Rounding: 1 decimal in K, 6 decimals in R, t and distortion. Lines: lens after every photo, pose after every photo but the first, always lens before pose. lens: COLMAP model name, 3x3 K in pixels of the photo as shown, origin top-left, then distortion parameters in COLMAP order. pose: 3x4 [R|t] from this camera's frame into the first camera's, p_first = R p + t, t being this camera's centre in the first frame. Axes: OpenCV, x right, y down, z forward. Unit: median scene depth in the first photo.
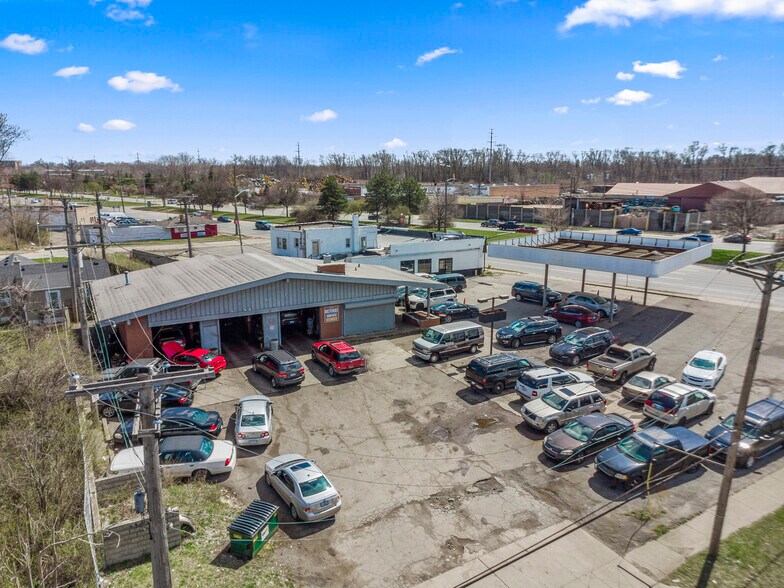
lens RADIAL K [[570.8, 0, 392.0], [0, 570.8, 294.0], [0, 0, 1]] dist [0.007967, -0.002880]
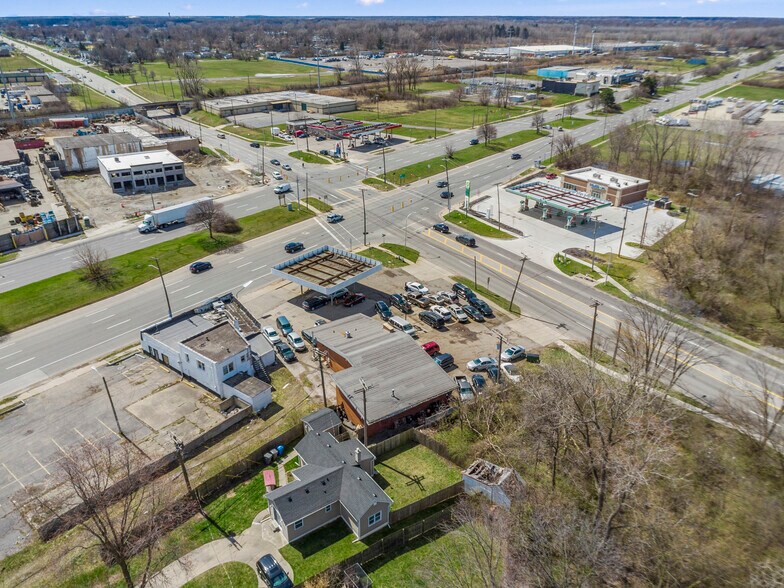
lens RADIAL K [[570.8, 0, 392.0], [0, 570.8, 294.0], [0, 0, 1]] dist [0.007967, -0.002880]
pose [[-0.075769, -0.438561, 0.895502, -2.068783], [0.211304, 0.870624, 0.444256, -1.159363], [-0.974479, 0.222885, 0.026703, 0.992880]]
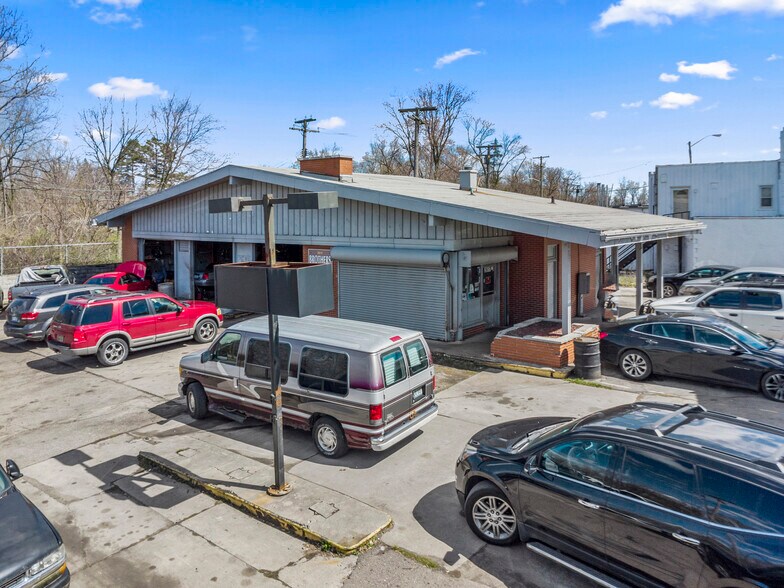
lens RADIAL K [[593.8, 0, 394.5], [0, 593.8, 229.3], [0, 0, 1]] dist [0.006565, 0.001852]
pose [[0.368178, 0.025657, -0.929401, 0.401781], [-0.190977, 0.980391, -0.048590, 0.019502], [0.909930, 0.195384, 0.365858, 0.969692]]
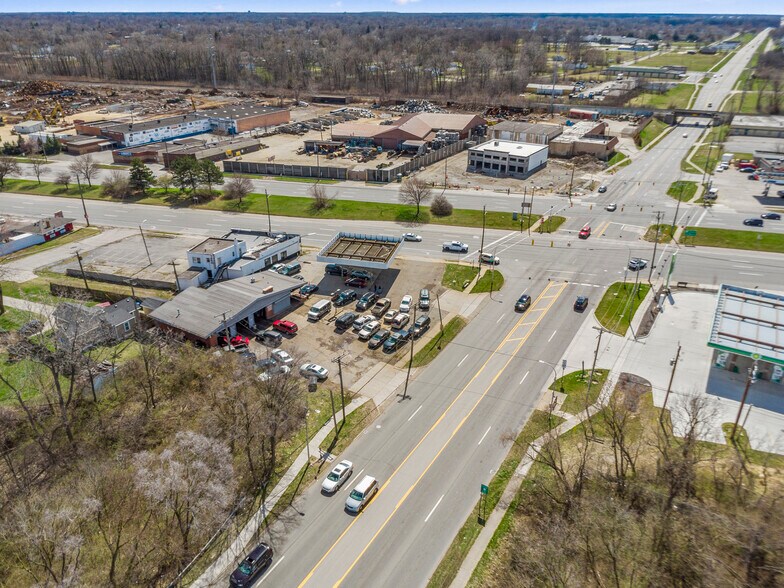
lens RADIAL K [[582.3, 0, 392.0], [0, 582.3, 294.0], [0, 0, 1]] dist [0.007845, -0.001705]
pose [[0.880326, -0.205725, 0.427439, -0.767840], [0.099477, 0.961092, 0.257694, -0.669937], [-0.463822, -0.184334, 0.866539, -1.513703]]
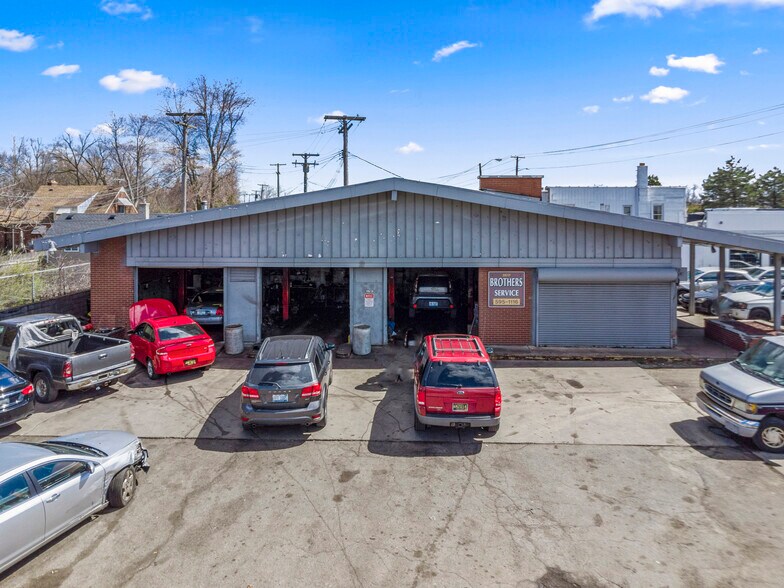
lens RADIAL K [[593.8, 0, 394.5], [0, 593.8, 229.3], [0, 0, 1]] dist [0.006565, 0.001852]
pose [[0.849491, 0.014221, -0.527412, 0.068427], [-0.112145, 0.981661, -0.154161, 0.077446], [0.515547, 0.190105, 0.835507, 0.627350]]
